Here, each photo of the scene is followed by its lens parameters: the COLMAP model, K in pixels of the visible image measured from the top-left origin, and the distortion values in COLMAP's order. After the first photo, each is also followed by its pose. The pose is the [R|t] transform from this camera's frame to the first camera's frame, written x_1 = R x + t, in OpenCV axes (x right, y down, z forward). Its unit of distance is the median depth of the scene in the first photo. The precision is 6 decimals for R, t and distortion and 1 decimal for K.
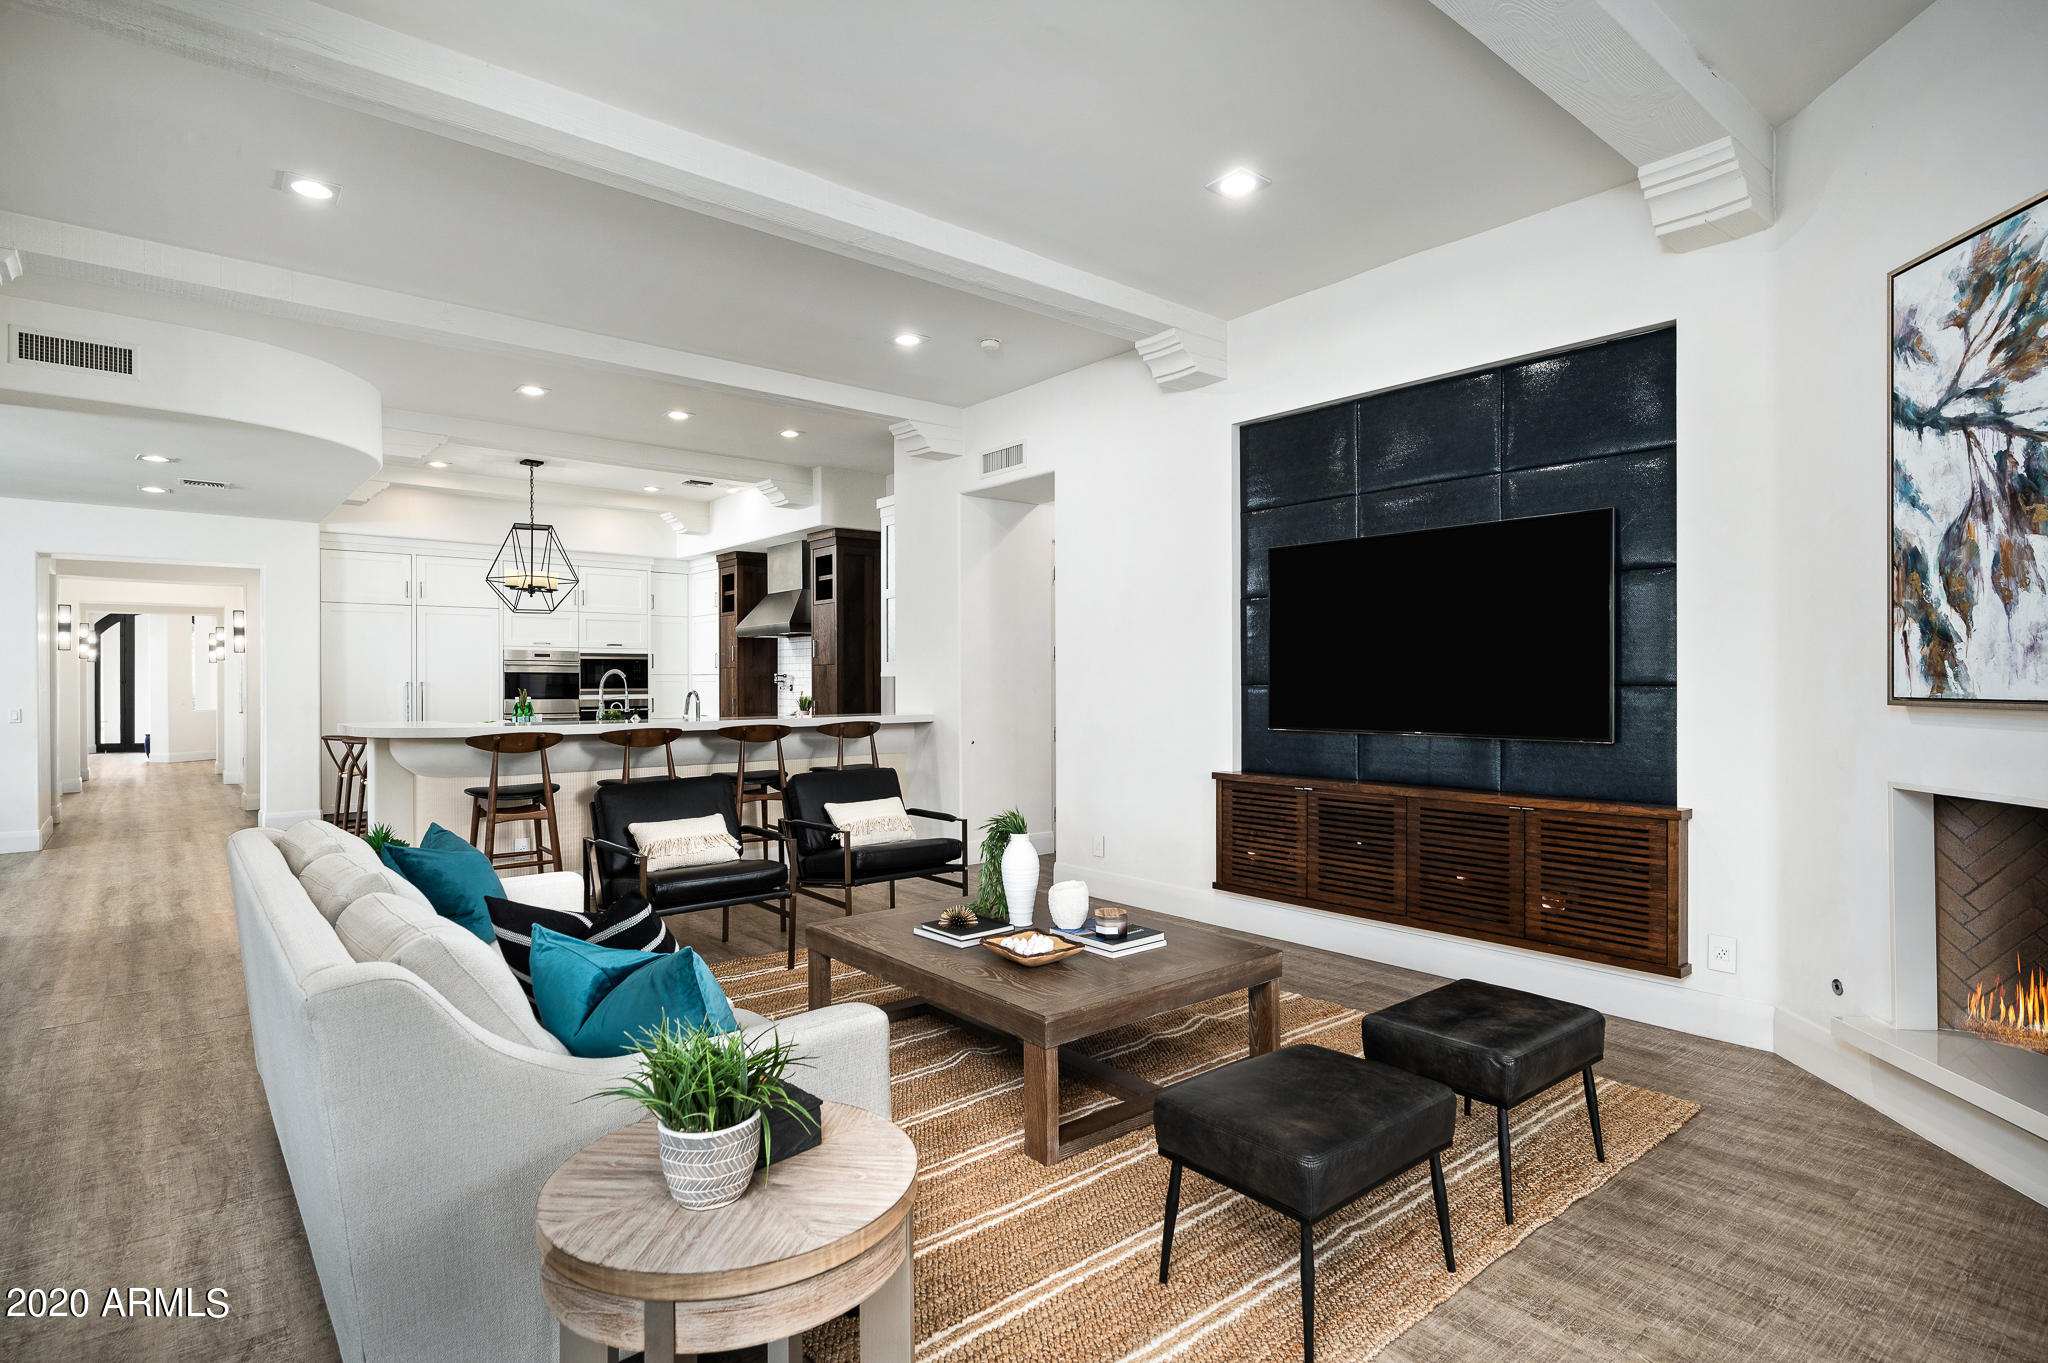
lens RADIAL K [[1031.6, 0, 1024.0], [0, 1031.6, 681.5], [0, 0, 1]] dist [-0.000077, 0.001032]
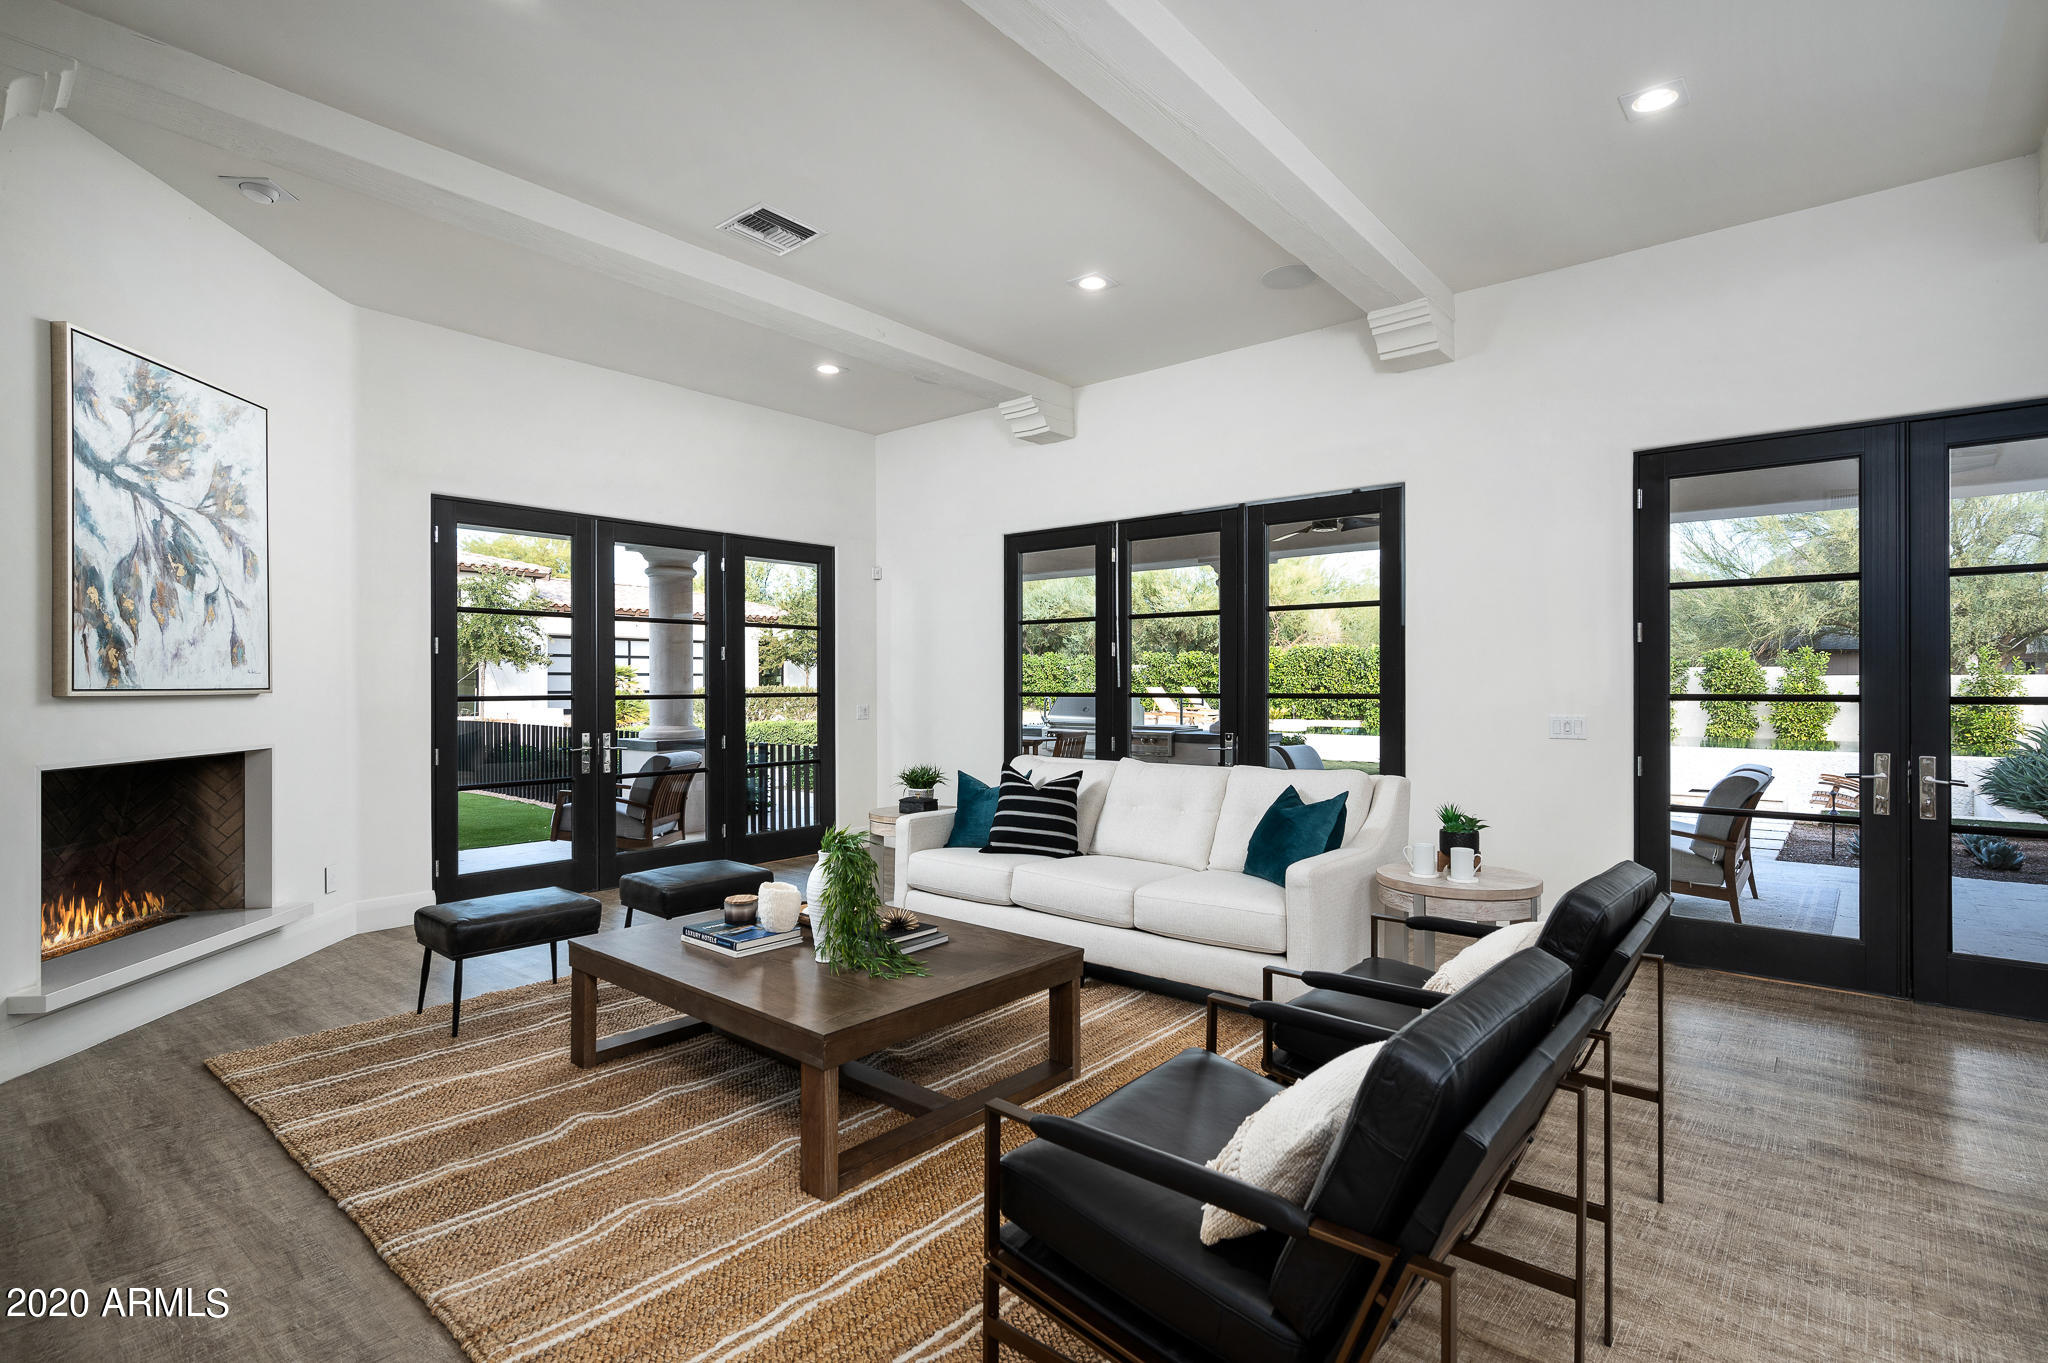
lens RADIAL K [[985.3, 0, 1024.0], [0, 985.3, 681.5], [0, 0, 1]] dist [0.001557, 0.000405]
pose [[-0.985936, 0.006561, -0.166995, -0.032347], [0.006982, 0.999974, -0.001934, 0.016445], [0.166978, -0.003073, -0.985956, 2.325101]]
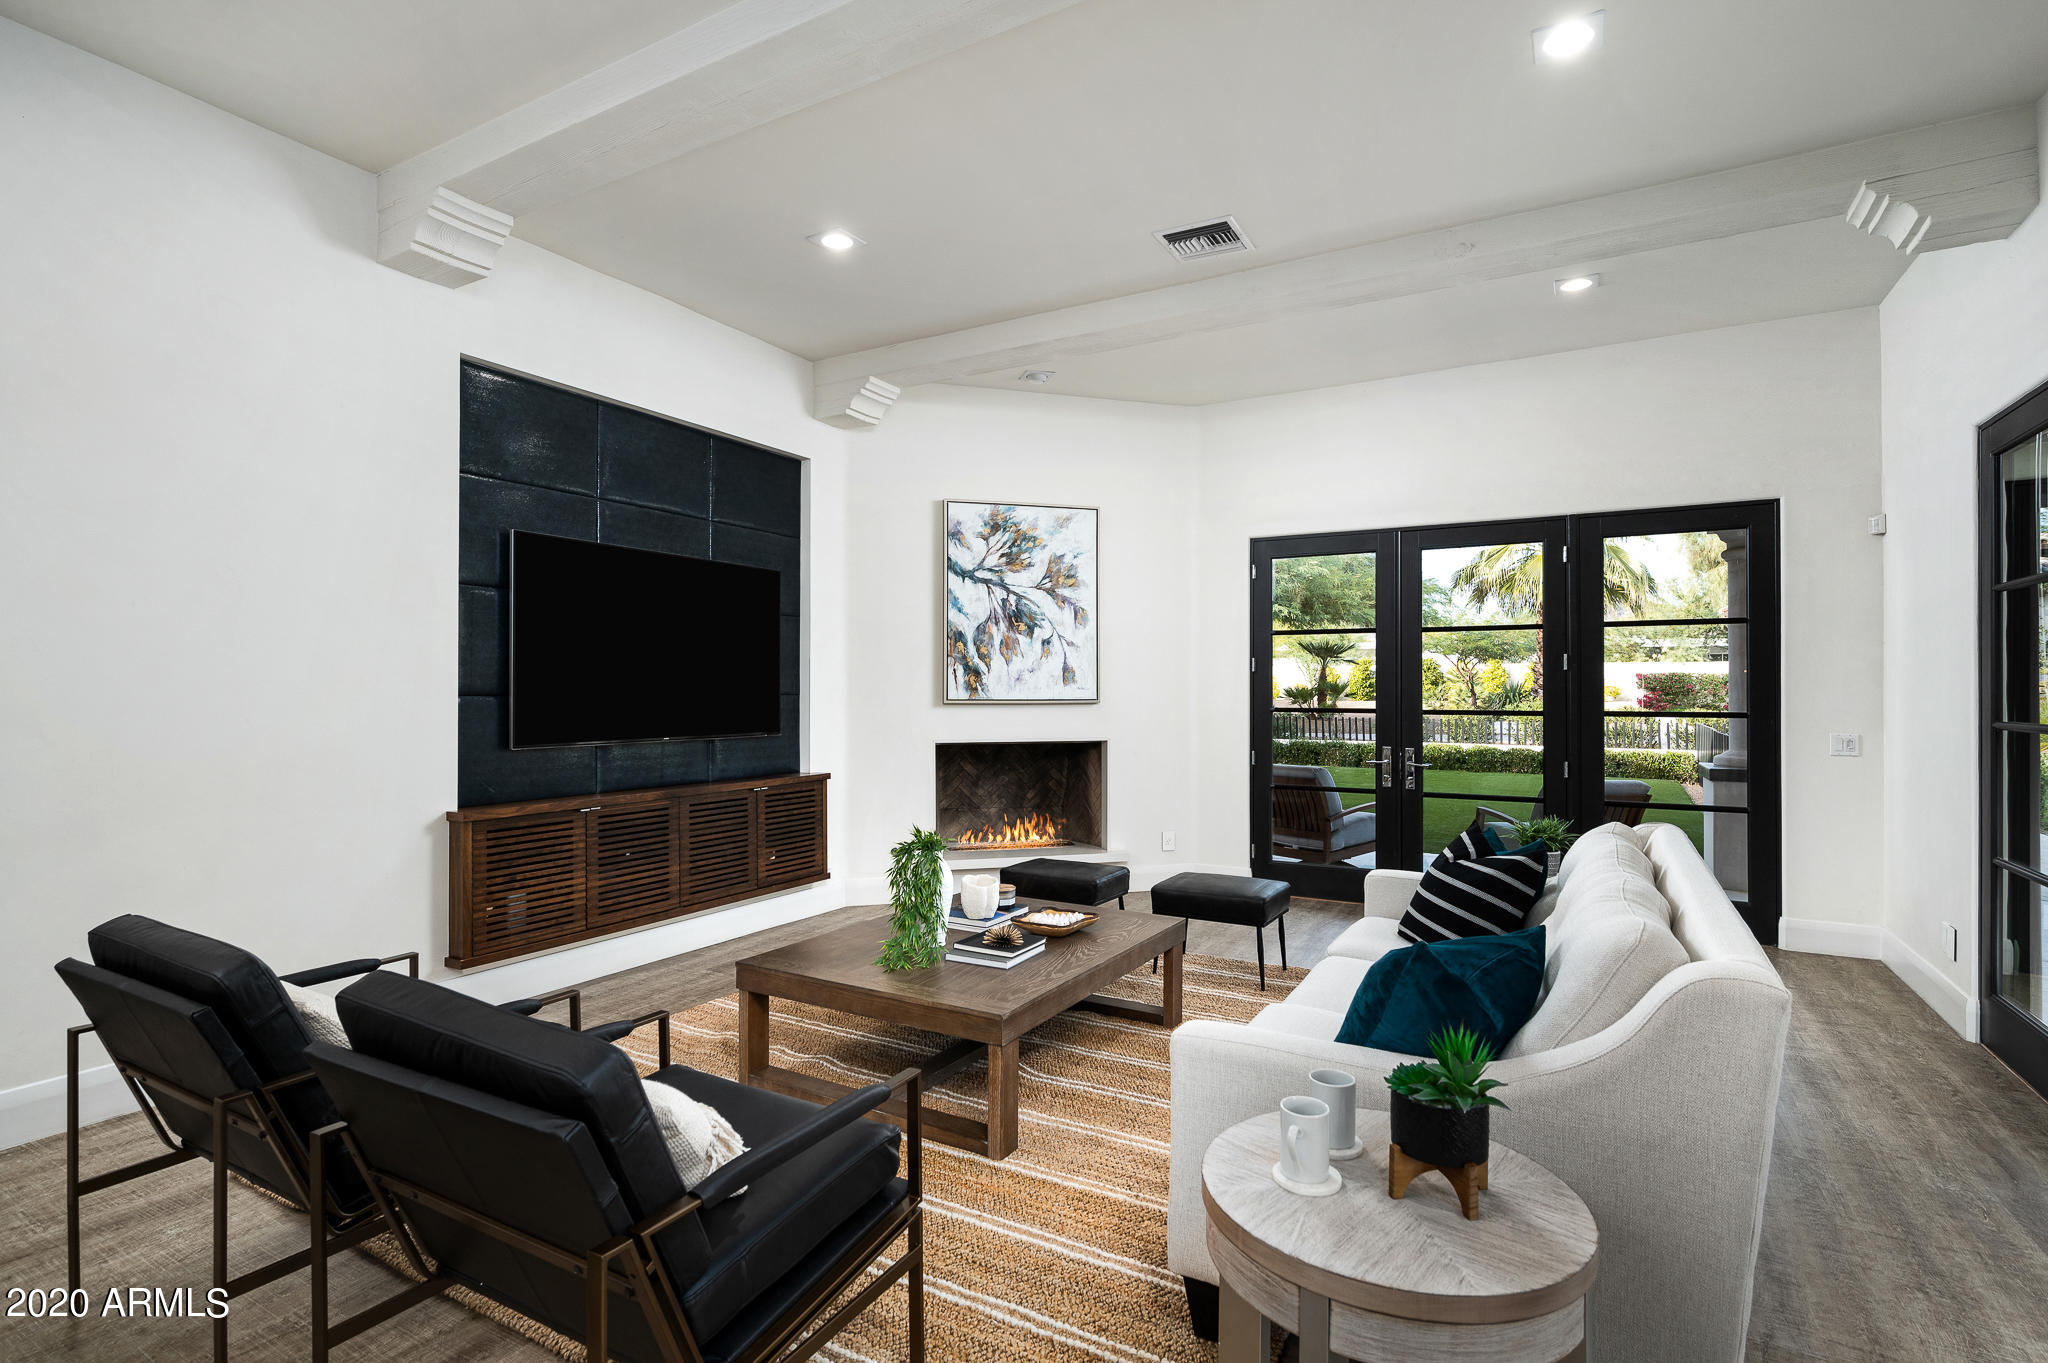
lens RADIAL K [[992.4, 0, 1024.0], [0, 992.4, 681.5], [0, 0, 1]] dist [-0.002303, -0.000382]
pose [[-0.344426, 0.011189, 0.938747, -1.152369], [0.000259, 0.999930, -0.011823, 0.002693], [-0.938814, -0.003829, -0.344405, 1.586165]]
